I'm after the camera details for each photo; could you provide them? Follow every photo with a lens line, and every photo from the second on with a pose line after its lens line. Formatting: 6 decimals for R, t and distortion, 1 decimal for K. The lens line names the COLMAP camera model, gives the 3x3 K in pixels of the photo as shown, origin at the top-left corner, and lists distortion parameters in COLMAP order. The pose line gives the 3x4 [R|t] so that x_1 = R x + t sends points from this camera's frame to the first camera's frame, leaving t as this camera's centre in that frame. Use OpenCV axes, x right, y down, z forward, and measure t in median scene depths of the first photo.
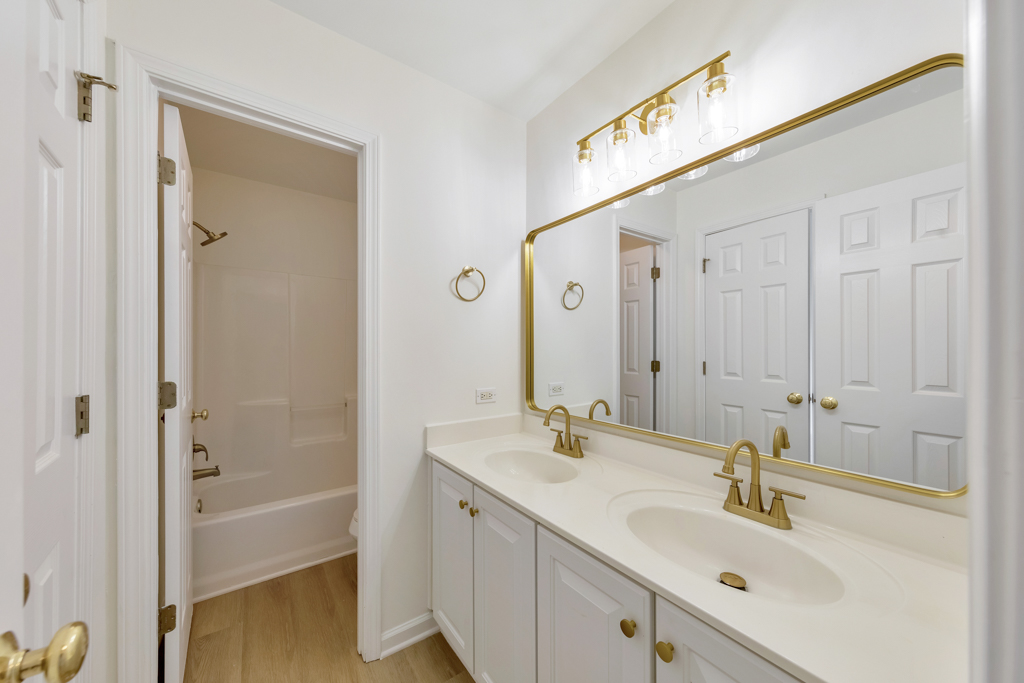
lens RADIAL K [[348.7, 0, 509.4], [0, 348.7, 345.2], [0, 0, 1]] dist [0.008132, -0.000441]
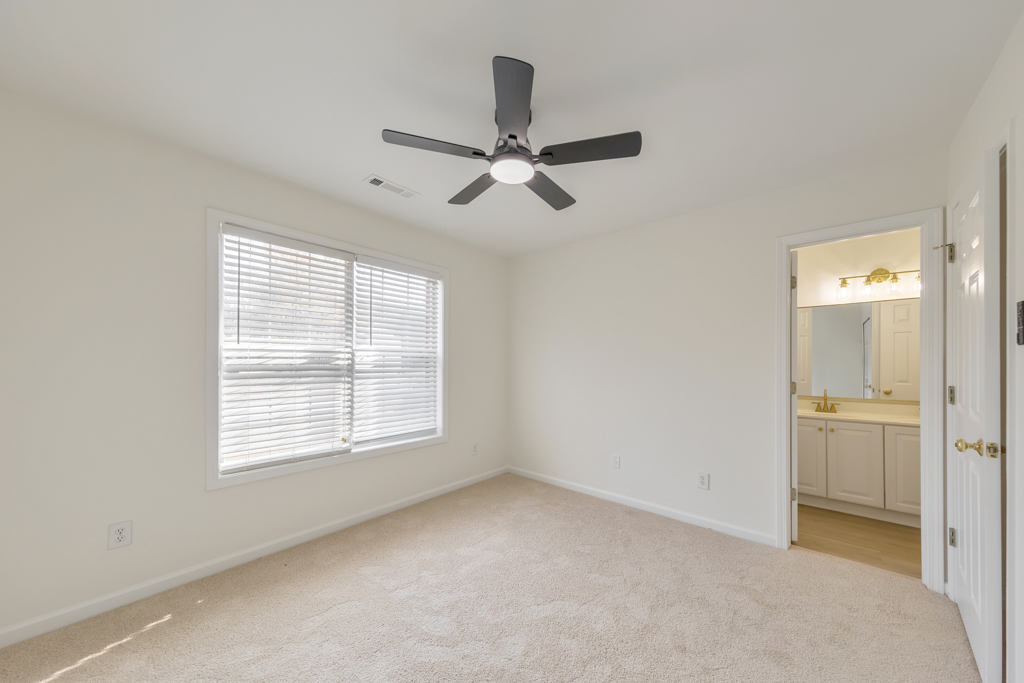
lens RADIAL K [[348.7, 0, 522.7], [0, 348.7, 359.9], [0, 0, 1]] dist [0.008132, -0.000441]
pose [[0.974286, 0.004977, 0.225261, -1.916137], [-0.004584, 0.999987, -0.002270, -0.014556], [-0.225270, 0.001179, 0.974296, -0.654948]]
